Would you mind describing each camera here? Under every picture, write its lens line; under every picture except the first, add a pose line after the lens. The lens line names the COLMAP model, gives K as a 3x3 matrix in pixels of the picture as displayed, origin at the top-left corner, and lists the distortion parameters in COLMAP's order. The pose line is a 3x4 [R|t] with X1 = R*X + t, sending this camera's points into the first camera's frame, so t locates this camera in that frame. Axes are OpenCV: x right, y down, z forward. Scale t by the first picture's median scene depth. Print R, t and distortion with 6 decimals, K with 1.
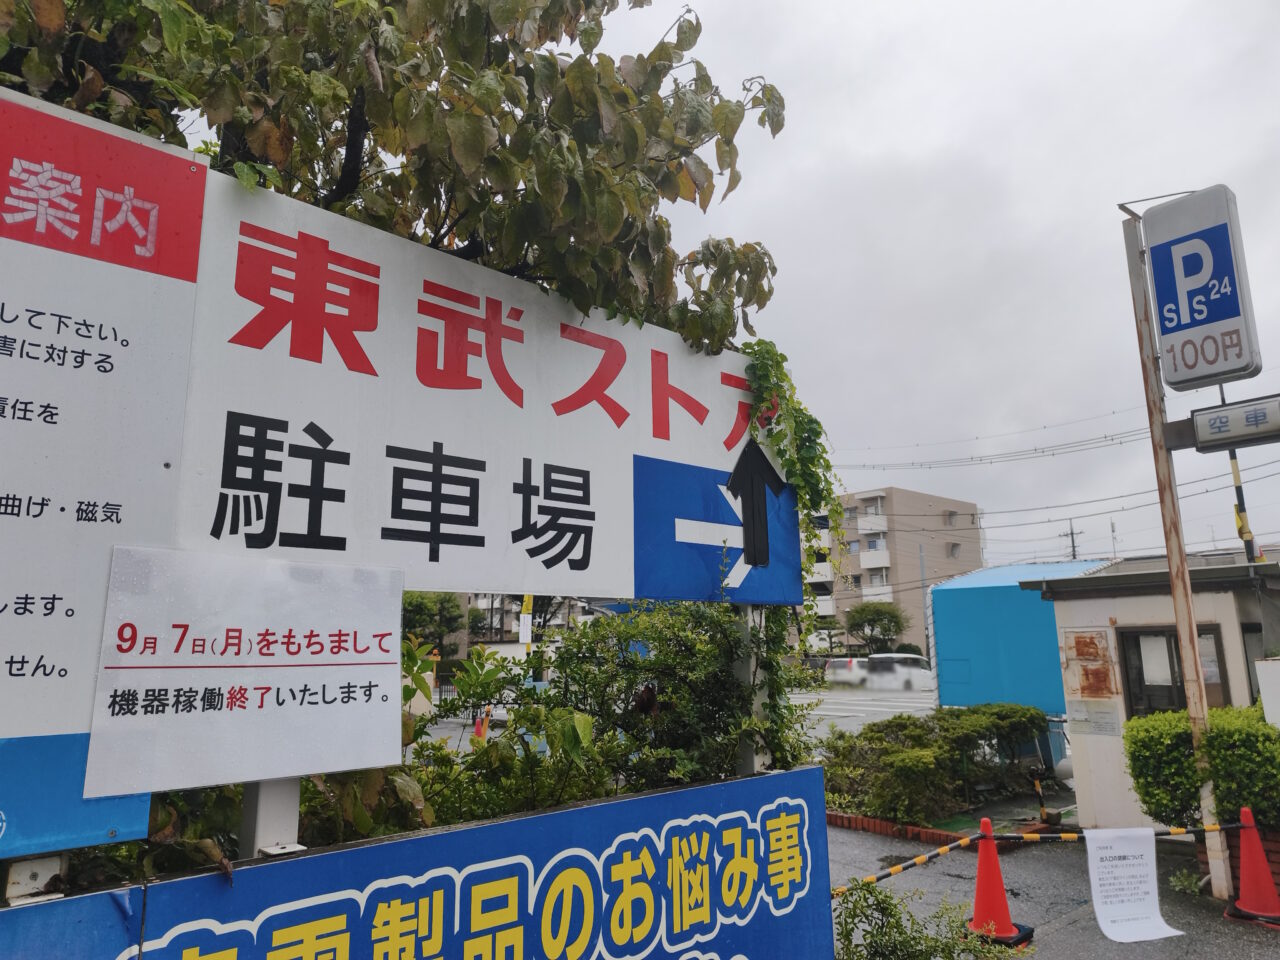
lens RADIAL K [[862.8, 0, 640.0], [0, 862.8, 480.0], [0, 0, 1]] dist [0.068527, -0.069723]
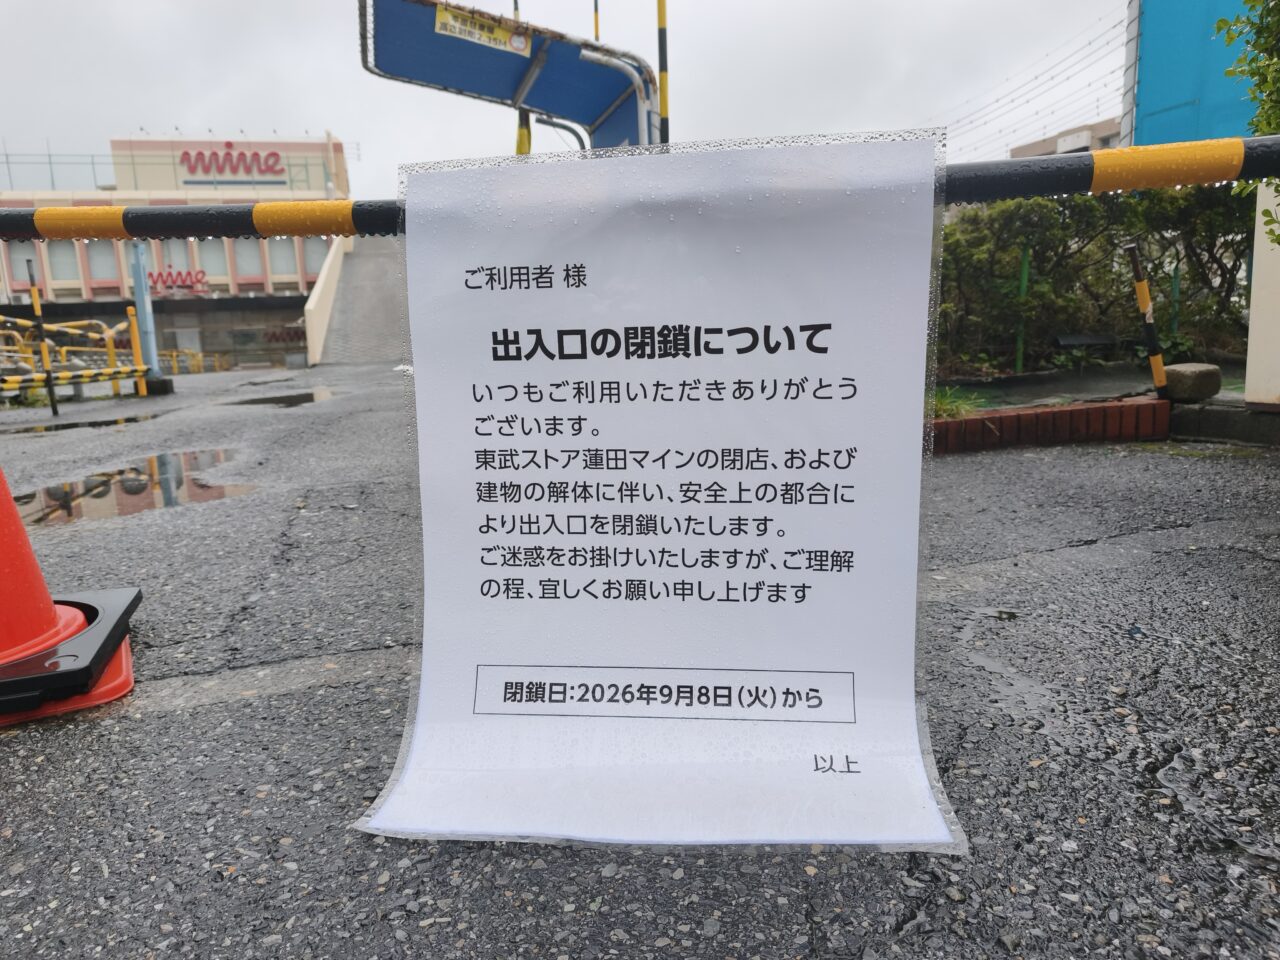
lens RADIAL K [[862.8, 0, 640.0], [0, 862.8, 480.0], [0, 0, 1]] dist [0.068527, -0.069723]
pose [[0.901110, 0.044187, -0.431333, 0.613041], [0.118010, 0.932246, 0.342039, 0.400686], [0.417222, -0.359117, 0.834842, 0.861755]]
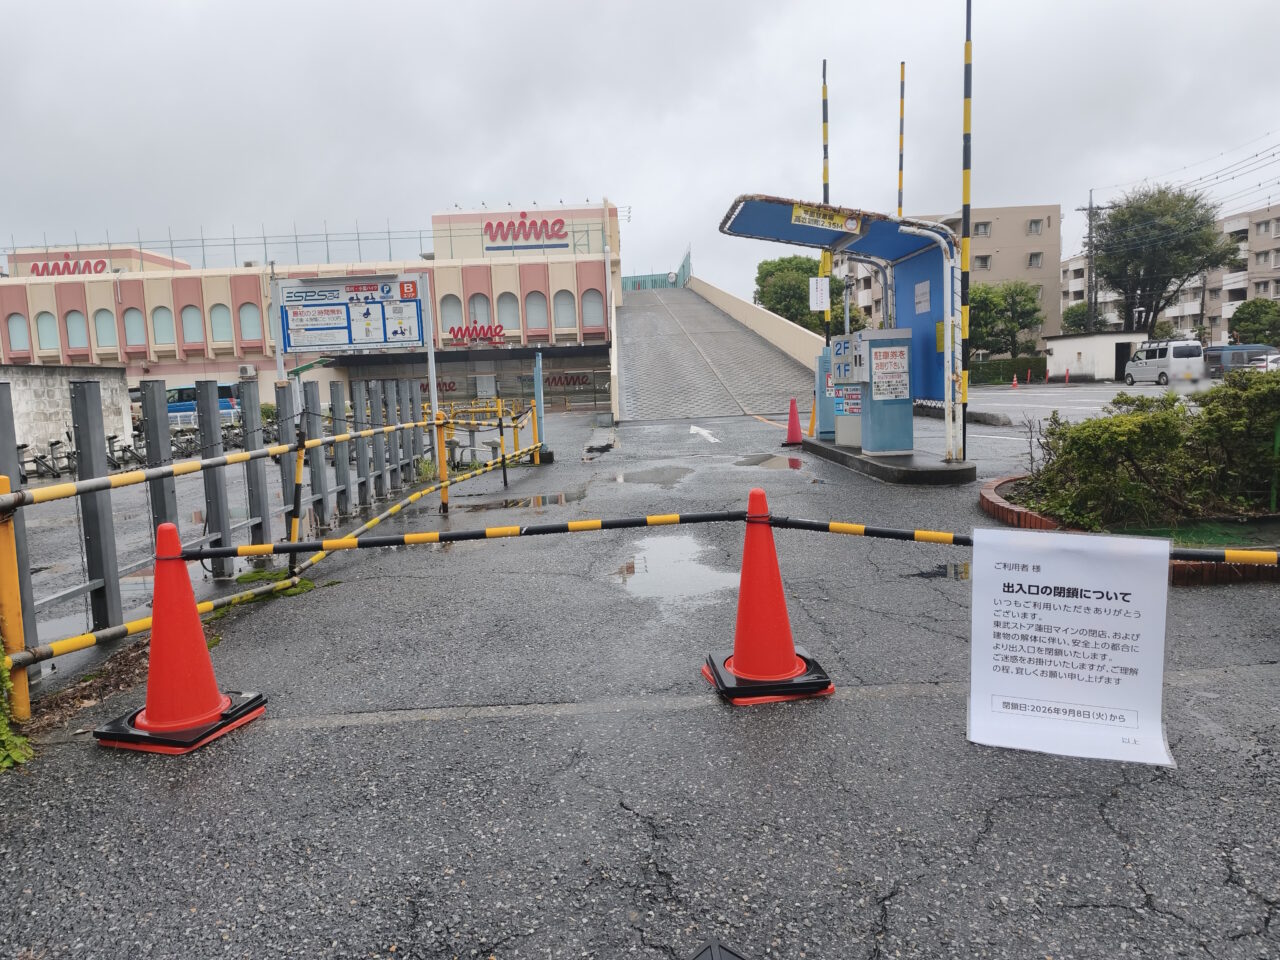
lens RADIAL K [[844.8, 0, 640.0], [0, 844.8, 466.8], [0, 0, 1]] dist [0.006789, -0.001264]
pose [[0.745562, 0.044668, -0.664938, 0.675757], [0.165179, 0.954233, 0.249309, 0.218202], [0.645642, -0.295710, 0.704062, 0.557746]]
